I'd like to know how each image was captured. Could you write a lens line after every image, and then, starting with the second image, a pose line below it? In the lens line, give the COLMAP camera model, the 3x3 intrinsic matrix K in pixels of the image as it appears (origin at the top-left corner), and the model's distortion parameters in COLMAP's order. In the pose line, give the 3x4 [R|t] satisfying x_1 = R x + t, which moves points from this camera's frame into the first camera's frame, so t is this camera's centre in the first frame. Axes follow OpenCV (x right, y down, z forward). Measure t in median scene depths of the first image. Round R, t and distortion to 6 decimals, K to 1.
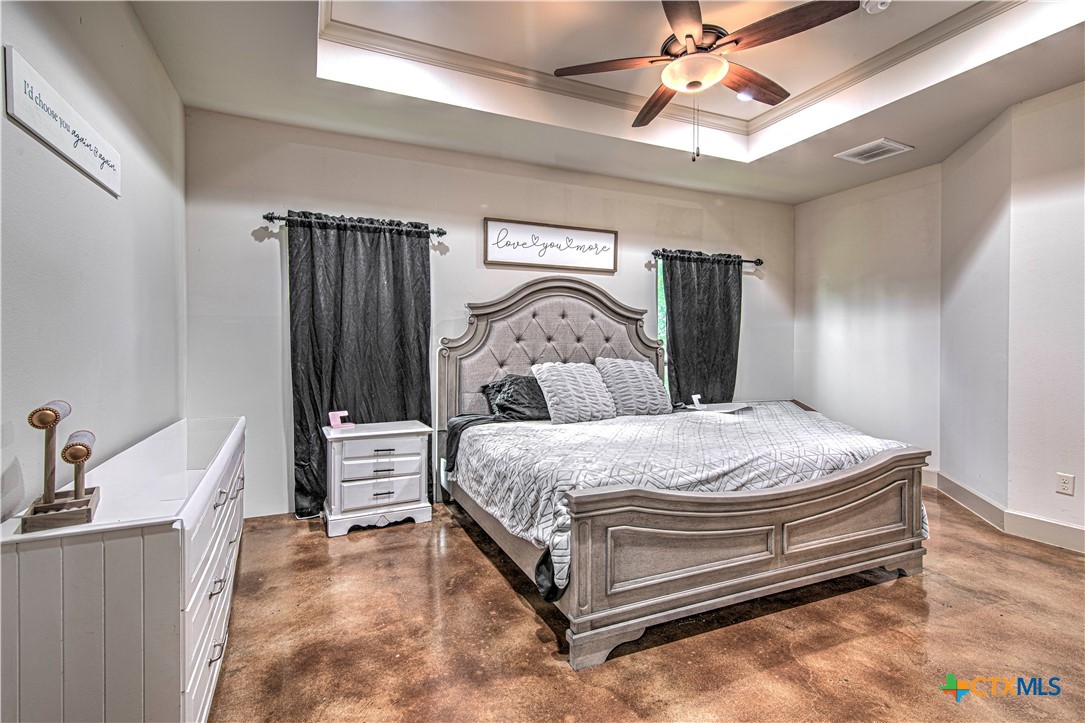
lens RADIAL K [[497.6, 0, 545.7], [0, 497.6, 350.3], [0, 0, 1]] dist [0.002274, 0.000195]
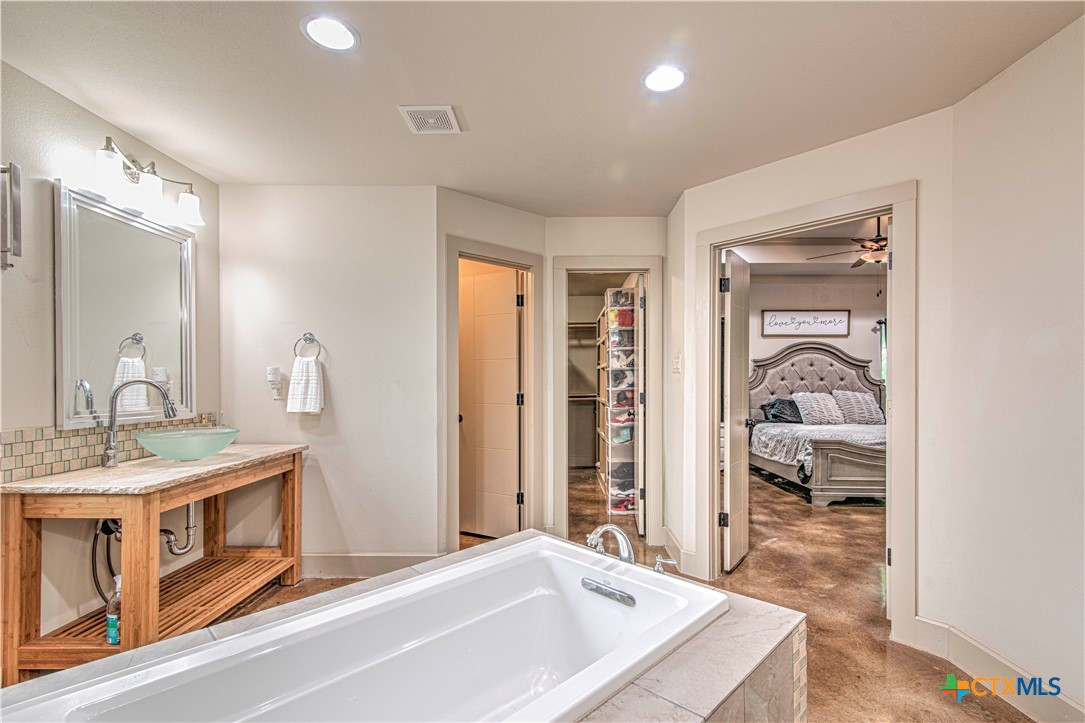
lens RADIAL K [[504.6, 0, 572.4], [0, 504.6, 383.7], [0, 0, 1]] dist [0.000379, 0.000022]
pose [[0.915791, 0.004677, -0.401628, -0.019778], [-0.007110, 0.999964, -0.004568, 0.007032], [0.401592, 0.007039, 0.915792, -0.923460]]
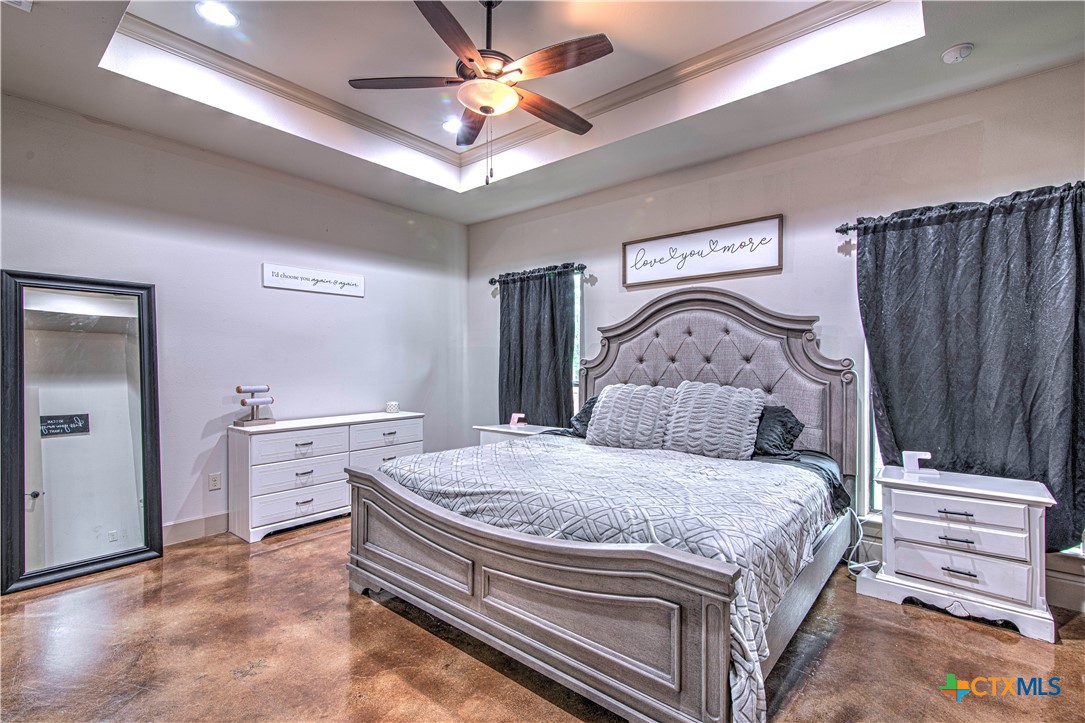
lens RADIAL K [[510.9, 0, 542.5], [0, 510.9, 361.5], [0, 0, 1]] dist [0.019452, 0.000027]
pose [[0.431971, -0.002878, -0.901883, 0.791550], [-0.007869, 0.999945, -0.006960, -0.010855], [0.901853, 0.010103, 0.431925, 0.399047]]
